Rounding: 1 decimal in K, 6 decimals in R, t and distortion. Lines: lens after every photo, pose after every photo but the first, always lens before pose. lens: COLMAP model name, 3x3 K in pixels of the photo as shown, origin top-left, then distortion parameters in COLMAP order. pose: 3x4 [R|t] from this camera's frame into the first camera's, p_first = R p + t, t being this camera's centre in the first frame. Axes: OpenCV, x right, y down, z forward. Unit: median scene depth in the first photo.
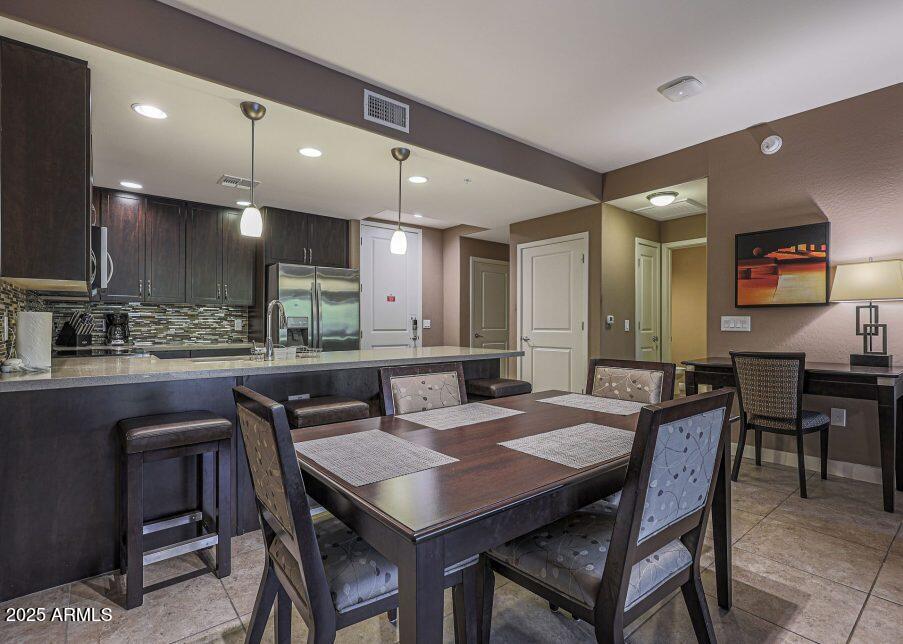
lens RADIAL K [[434.2, 0, 452.5], [0, 434.2, 323.2], [0, 0, 1]] dist [-0.000507, 0.000025]
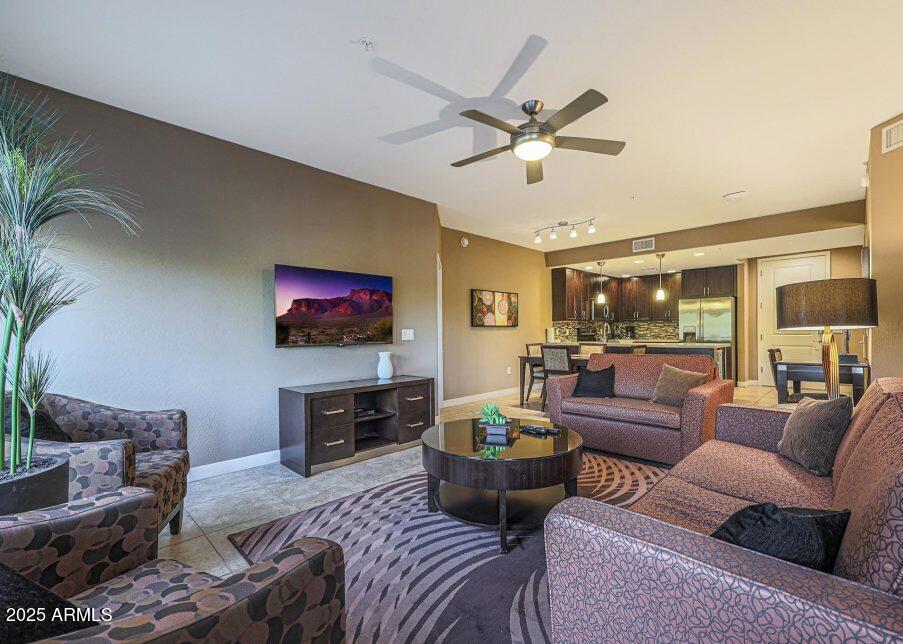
lens RADIAL K [[403.9, 0, 451.7], [0, 403.9, 334.8], [0, 0, 1]] dist [-0.006175, -0.000629]
pose [[0.108026, 0.012434, -0.994070, 1.233310], [0.008510, 0.999874, 0.013431, -0.010265], [0.994112, -0.009910, 0.107907, -0.205706]]
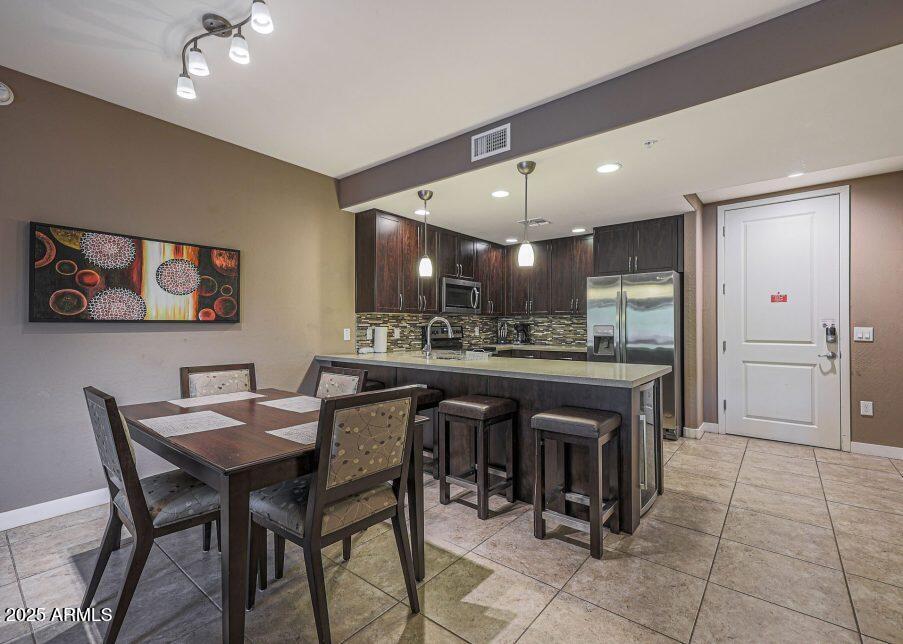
lens RADIAL K [[403.9, 0, 452.4], [0, 403.9, 326.3], [0, 0, 1]] dist [-0.006175, -0.000629]
pose [[0.215823, 0.004482, -0.976422, 0.508729], [-0.000816, 0.999990, 0.004410, -0.015921], [0.976432, -0.000155, 0.215825, 0.418186]]
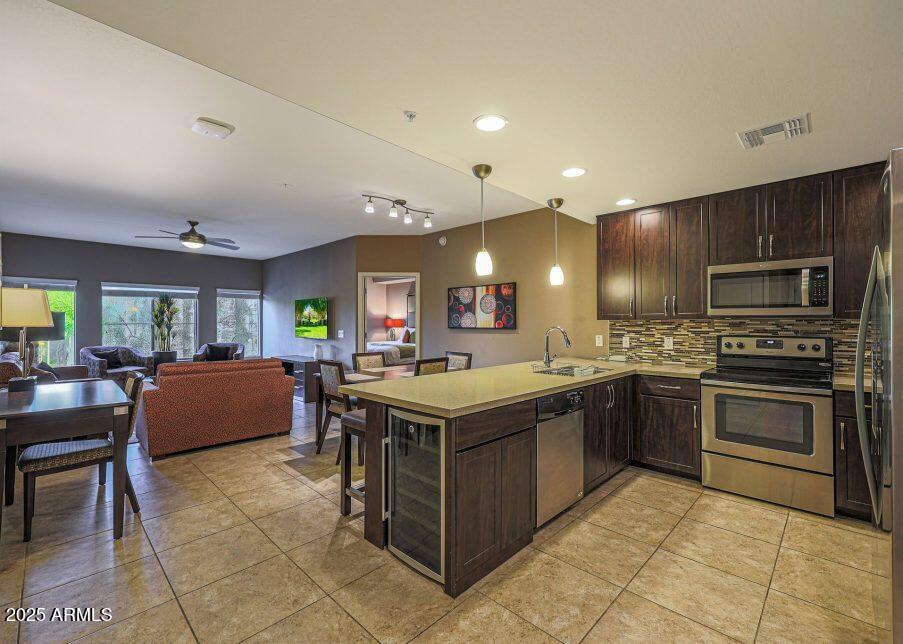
lens RADIAL K [[403.9, 0, 459.0], [0, 403.9, 320.3], [0, 0, 1]] dist [-0.006175, -0.000629]
pose [[-0.991395, 0.000951, -0.130897, 0.032386], [0.002020, 0.999966, -0.008040, -0.034391], [0.130885, -0.008235, -0.991363, 1.254389]]
